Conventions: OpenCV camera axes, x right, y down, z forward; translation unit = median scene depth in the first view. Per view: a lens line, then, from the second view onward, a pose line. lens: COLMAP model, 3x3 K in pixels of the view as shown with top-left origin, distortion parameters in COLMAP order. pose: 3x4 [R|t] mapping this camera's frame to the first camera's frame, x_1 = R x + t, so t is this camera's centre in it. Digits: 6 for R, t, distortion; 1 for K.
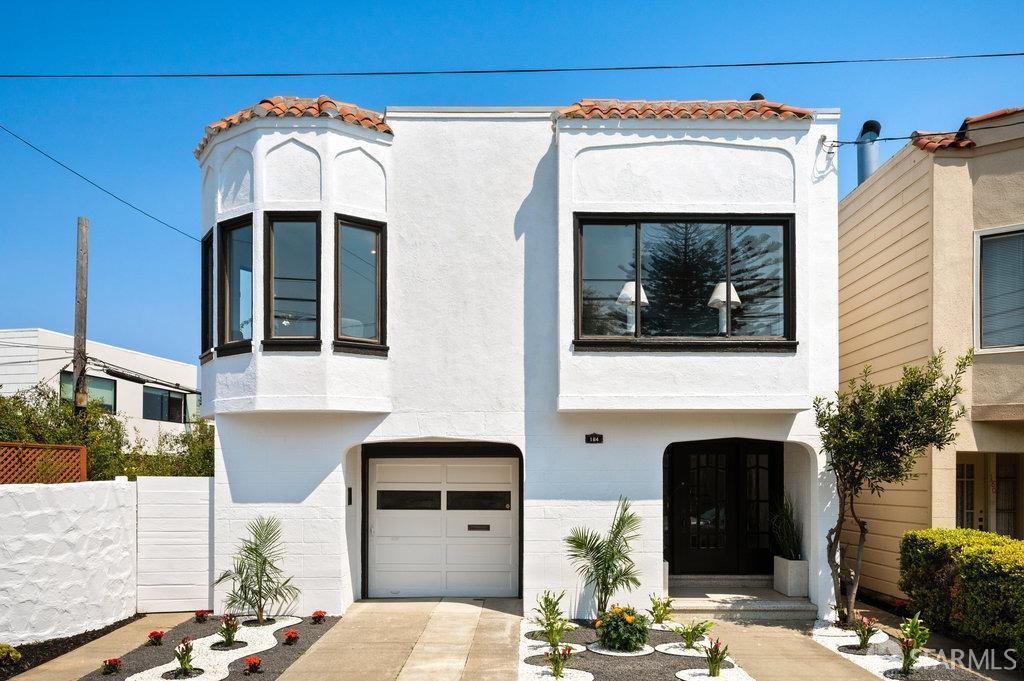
lens RADIAL K [[722.6, 0, 512.0], [0, 722.6, 340.5], [0, 0, 1]] dist [-0.001238, -0.000267]
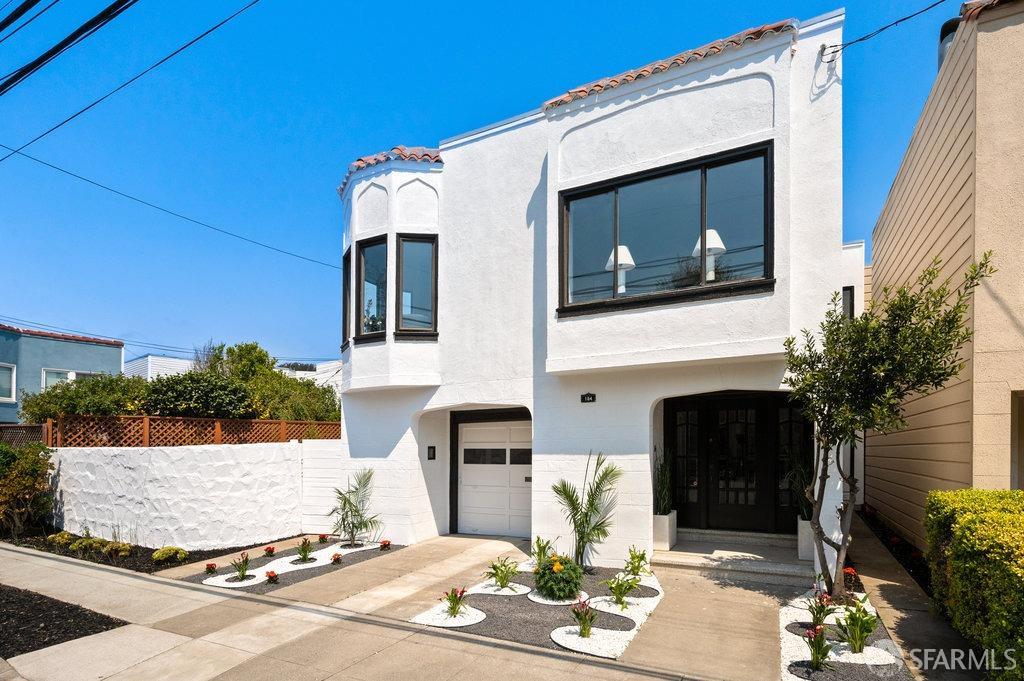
lens RADIAL K [[536.0, 0, 513.1], [0, 536.0, 360.7], [0, 0, 1]] dist [0.000264, -0.000198]
pose [[0.898452, -0.077093, -0.432250, 0.351970], [0.090050, 0.995891, 0.009555, 0.061671], [0.429737, -0.047509, 0.901703, 0.233227]]
